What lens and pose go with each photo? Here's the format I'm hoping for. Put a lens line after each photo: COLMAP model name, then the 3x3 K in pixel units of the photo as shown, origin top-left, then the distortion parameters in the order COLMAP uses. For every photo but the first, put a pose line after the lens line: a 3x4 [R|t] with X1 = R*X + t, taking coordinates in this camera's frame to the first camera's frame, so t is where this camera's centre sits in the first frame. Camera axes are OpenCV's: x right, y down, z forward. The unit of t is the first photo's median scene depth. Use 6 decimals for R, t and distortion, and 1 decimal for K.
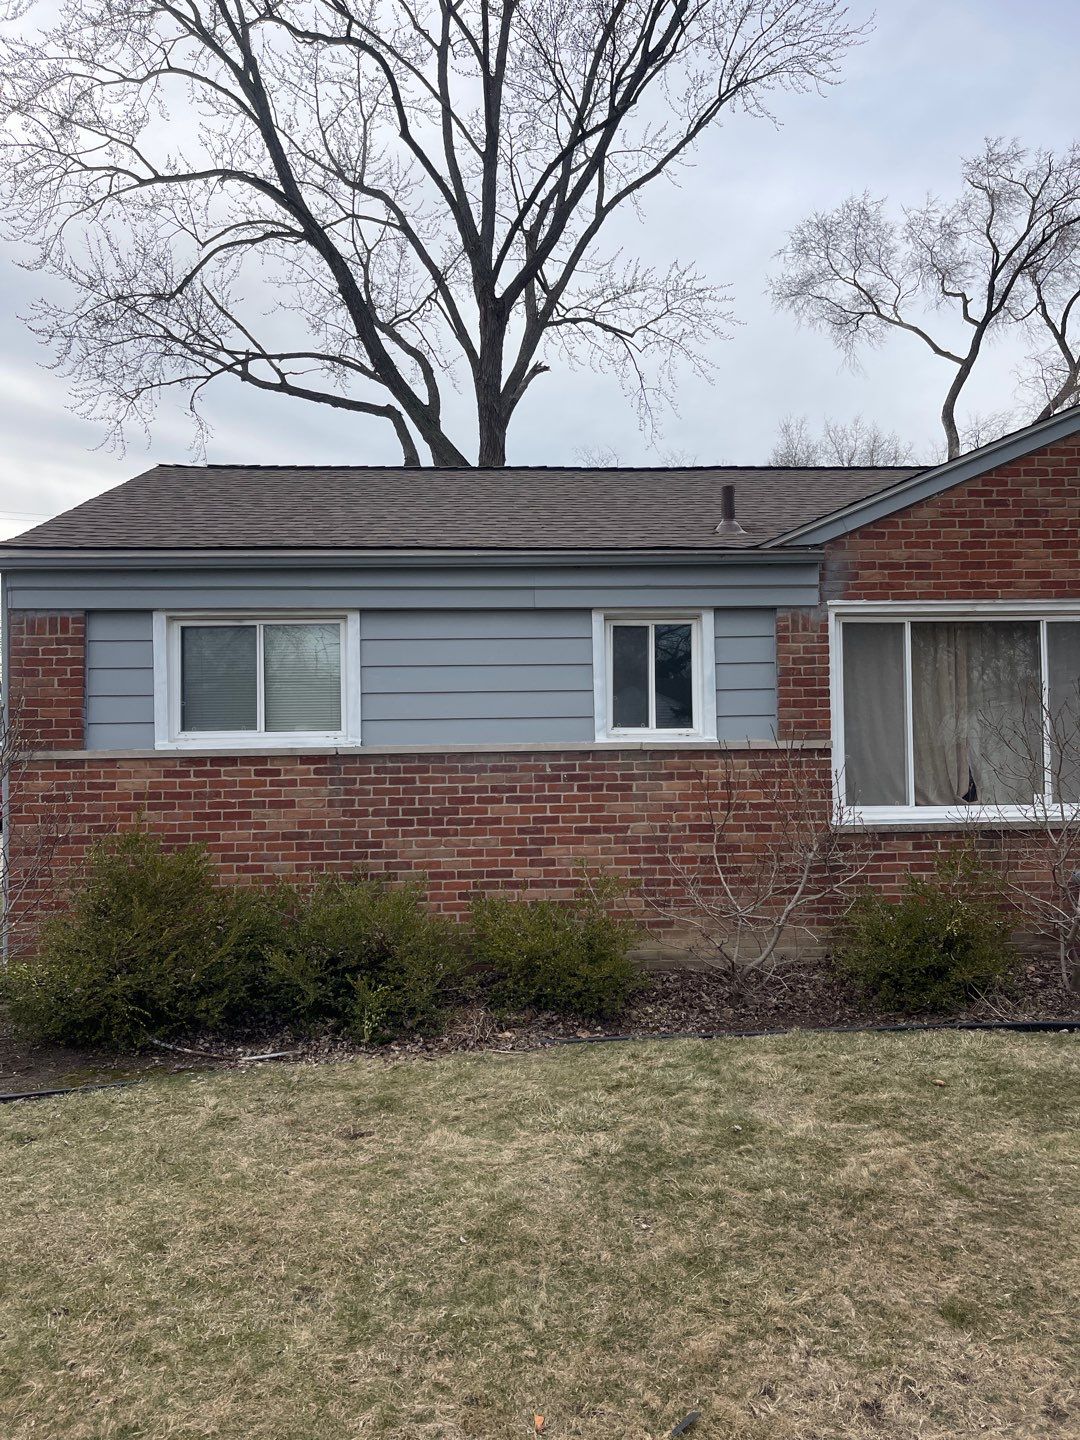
lens RADIAL K [[1084.3, 0, 541.7], [0, 1084.3, 727.4], [0, 0, 1]] dist [0.066027, -0.087281]
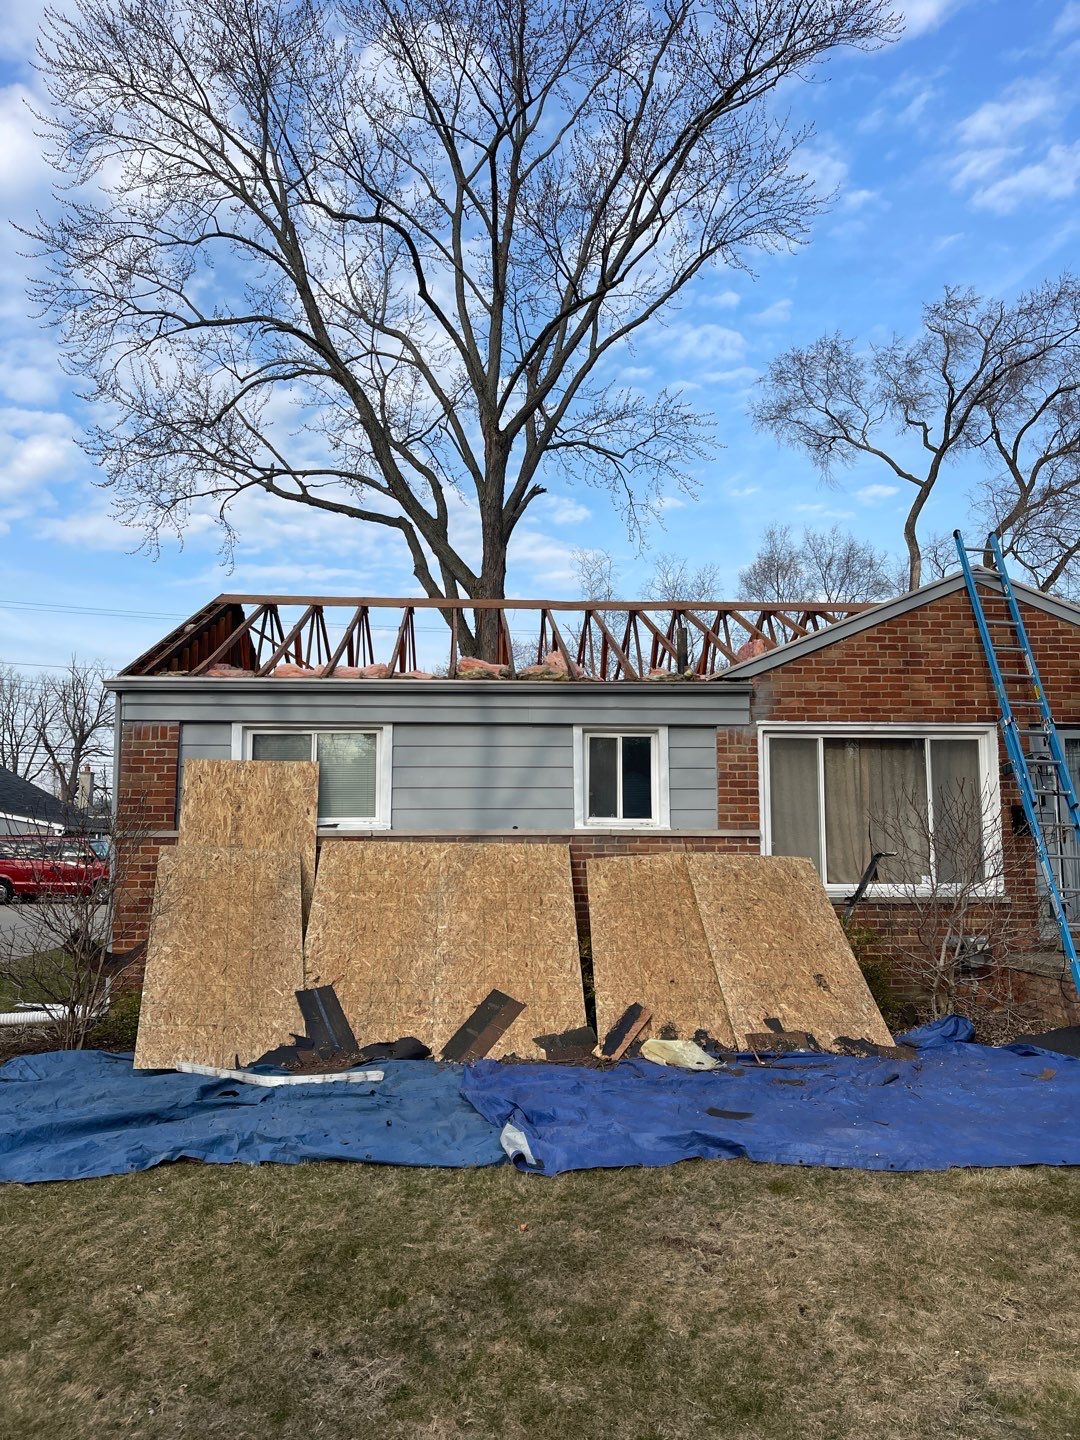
lens RADIAL K [[1084.8, 0, 542.7], [0, 1084.8, 723.2], [0, 0, 1]] dist [0.074567, -0.068953]
pose [[0.999885, 0.014573, 0.004312, 0.001595], [-0.014185, 0.996738, -0.079448, -0.002835], [-0.005456, 0.079377, 0.996830, -0.097863]]
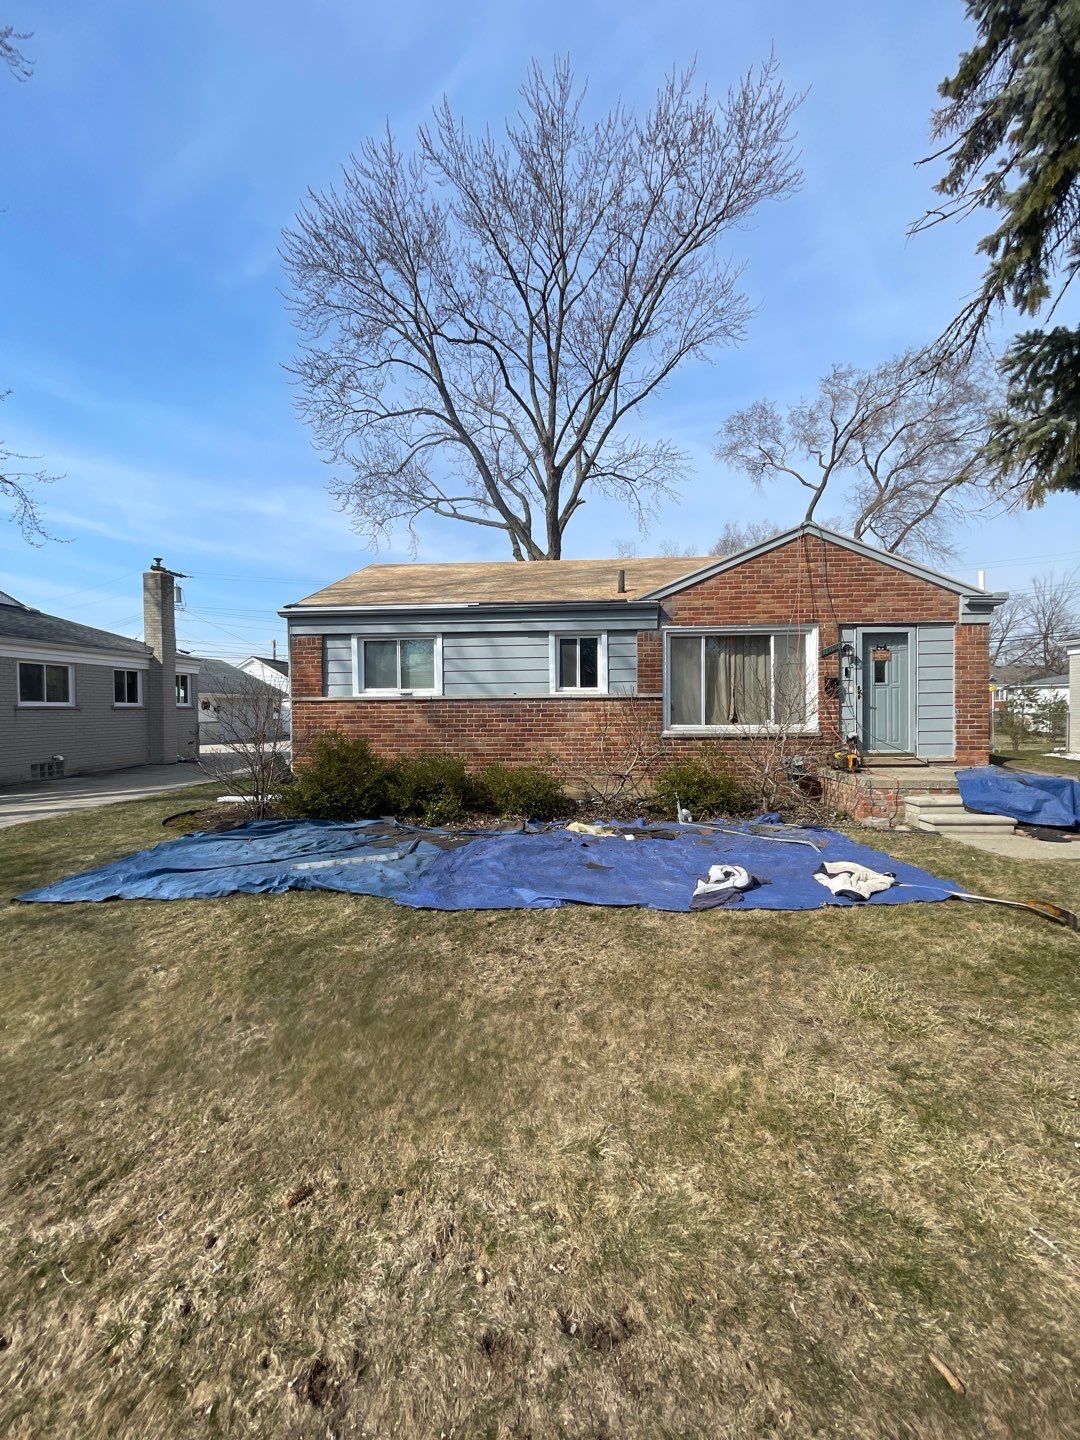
lens RADIAL K [[580.6, 0, 543.3], [0, 580.6, 715.8], [0, 0, 1]] dist [-0.000430, 0.000011]
pose [[0.993143, 0.007195, -0.116685, 0.059325], [-0.001723, 0.998897, 0.046928, 0.001115], [0.116894, -0.046405, 0.992060, -0.047350]]
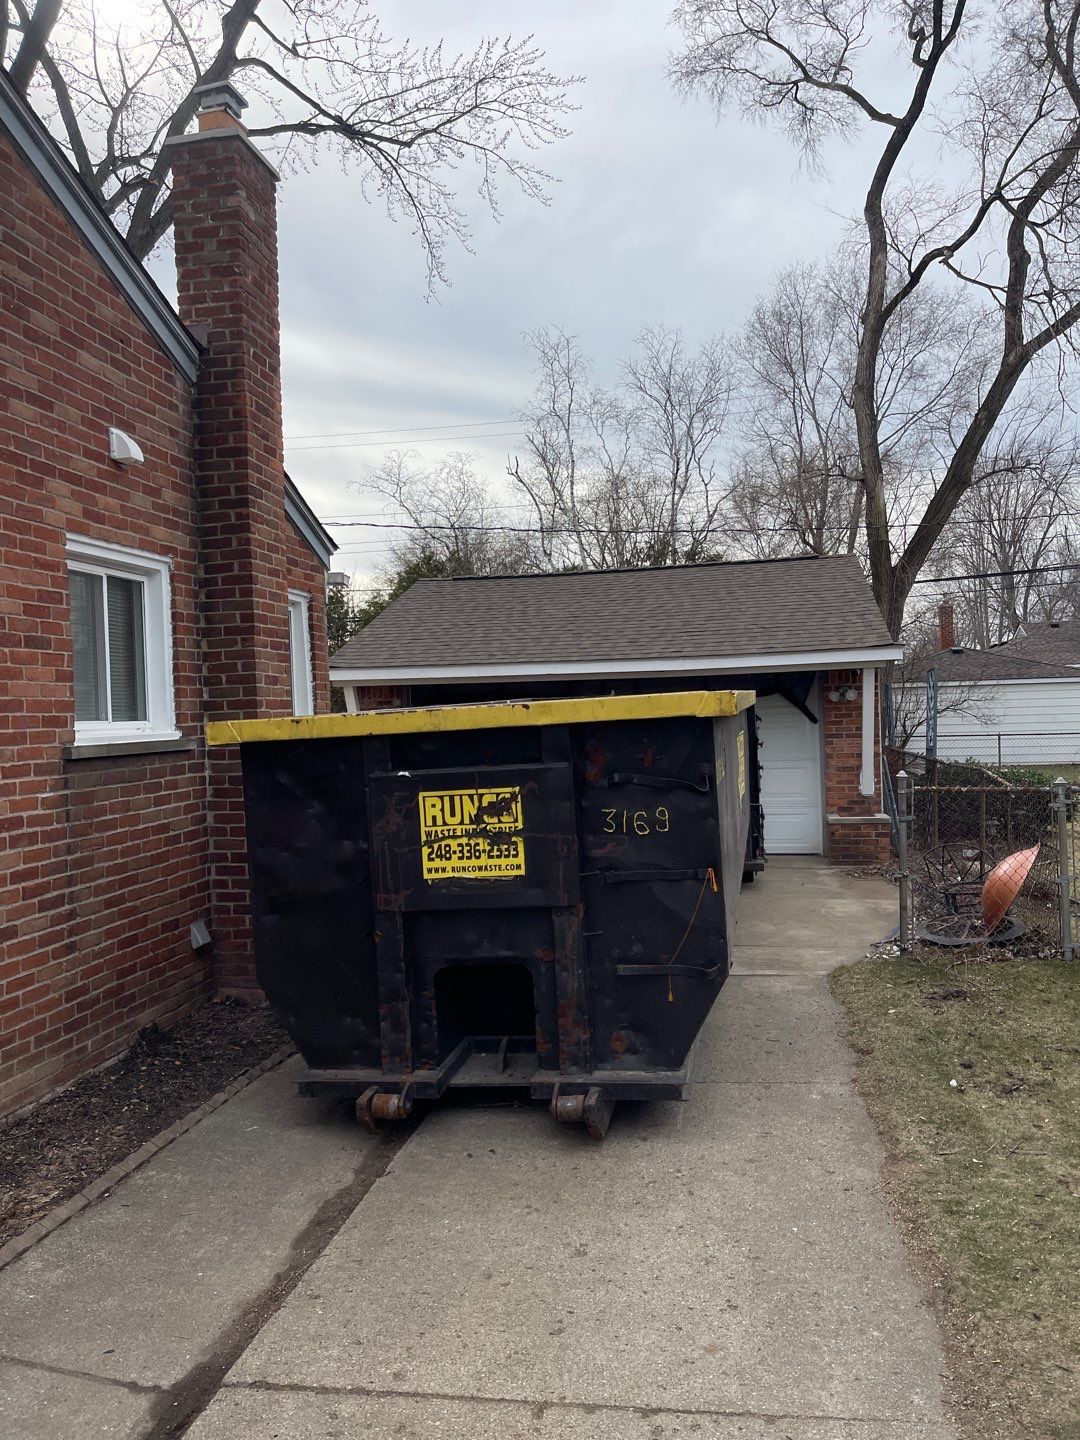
lens RADIAL K [[1095.8, 0, 541.2], [0, 1095.8, 740.7], [0, 0, 1]] dist [0.053096, -0.090258]
pose [[0.976230, -0.011597, -0.216429, 0.427769], [0.024537, 0.998061, 0.057201, -0.012882], [0.215346, -0.061152, 0.974621, 0.399024]]
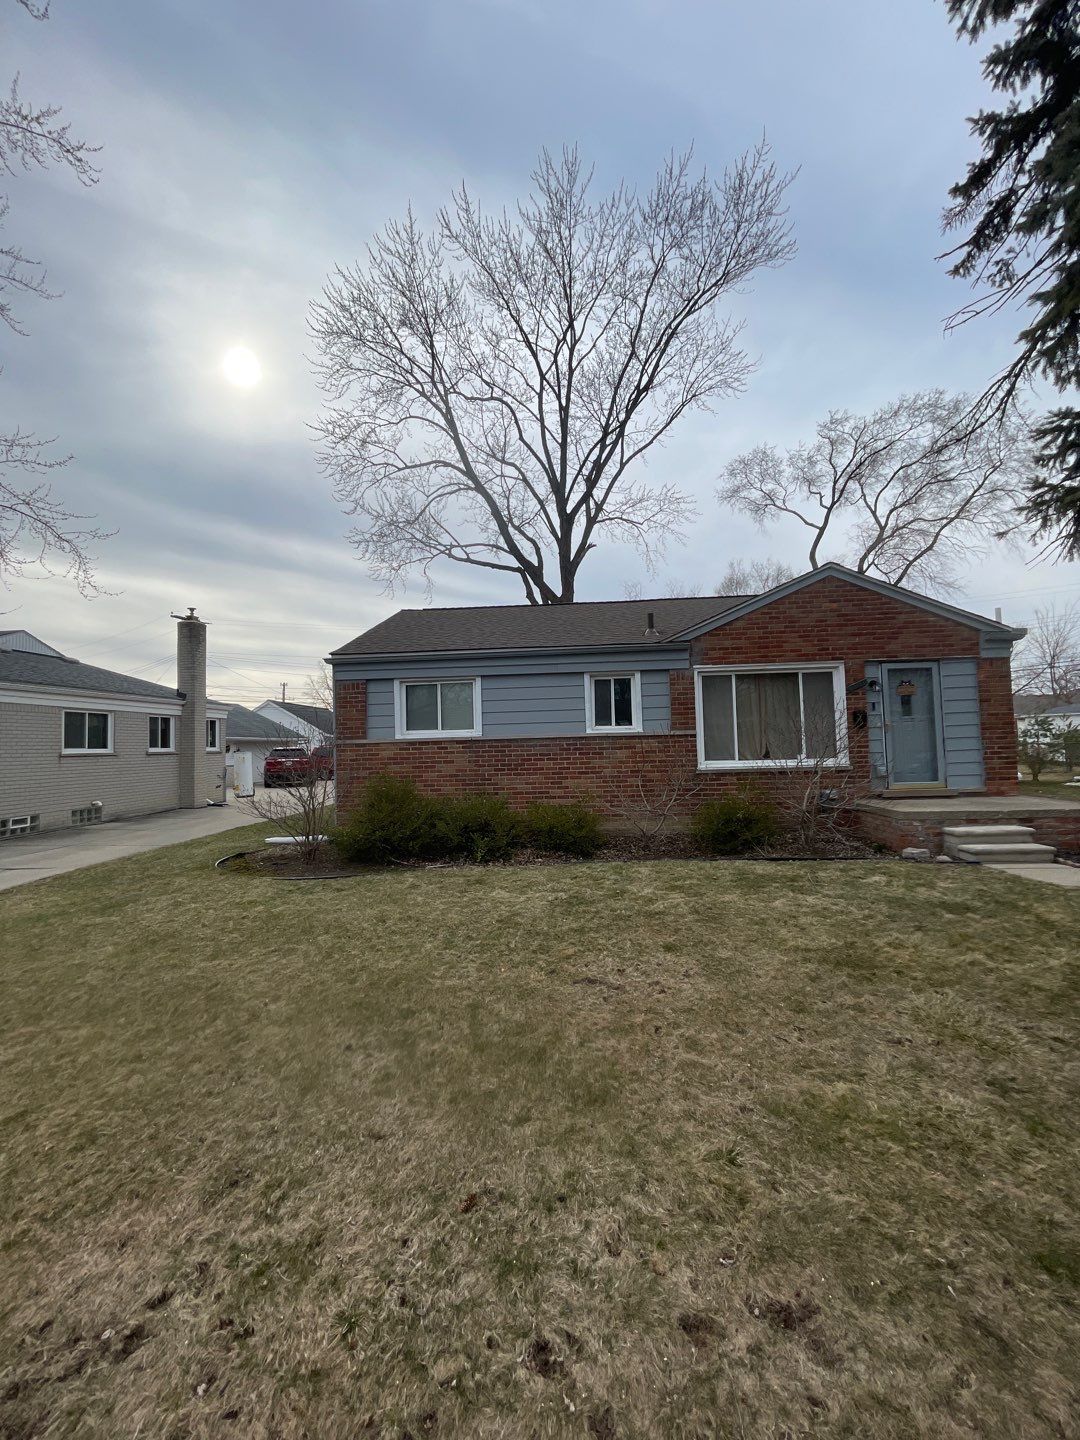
lens RADIAL K [[580.6, 0, 543.3], [0, 580.6, 715.8], [0, 0, 1]] dist [-0.000430, 0.000011]
pose [[0.992317, -0.017700, -0.122446, 0.037387], [0.015689, 0.999726, -0.017365, -0.000591], [0.122719, 0.015310, 0.992323, -0.062962]]
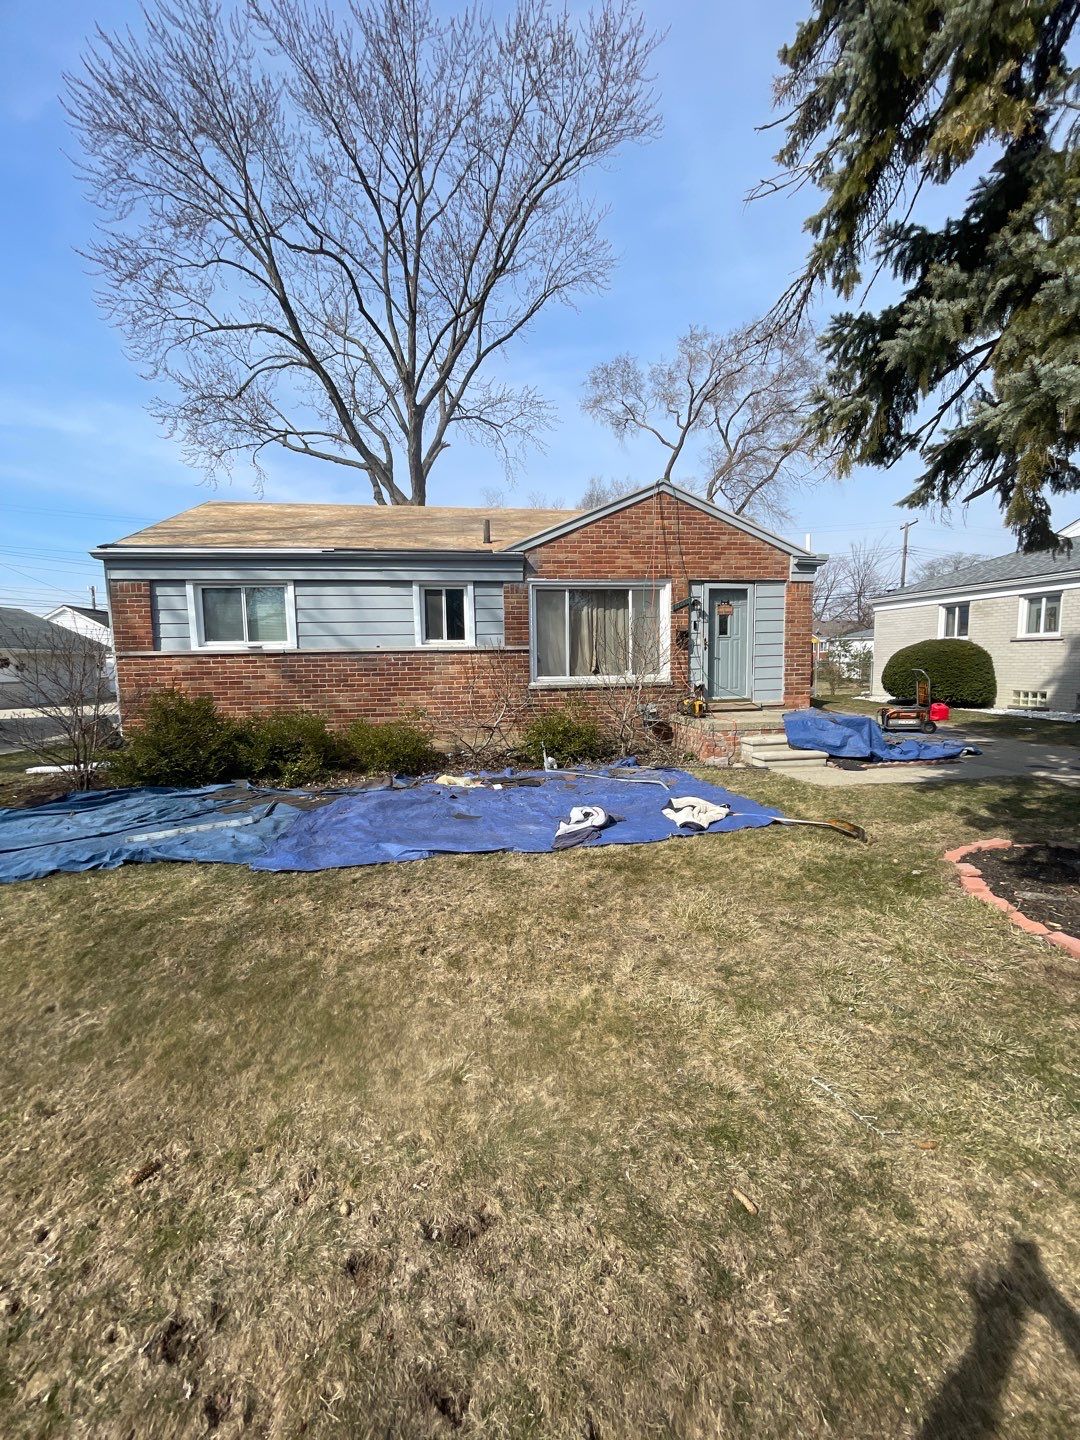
lens RADIAL K [[580.6, 0, 543.3], [0, 580.6, 715.8], [0, 0, 1]] dist [-0.000430, 0.000011]
pose [[0.994891, -0.013676, 0.100024, 0.062731], [0.000973, 0.992034, 0.125967, 0.001818], [-0.100950, -0.125226, 0.986979, -0.048345]]
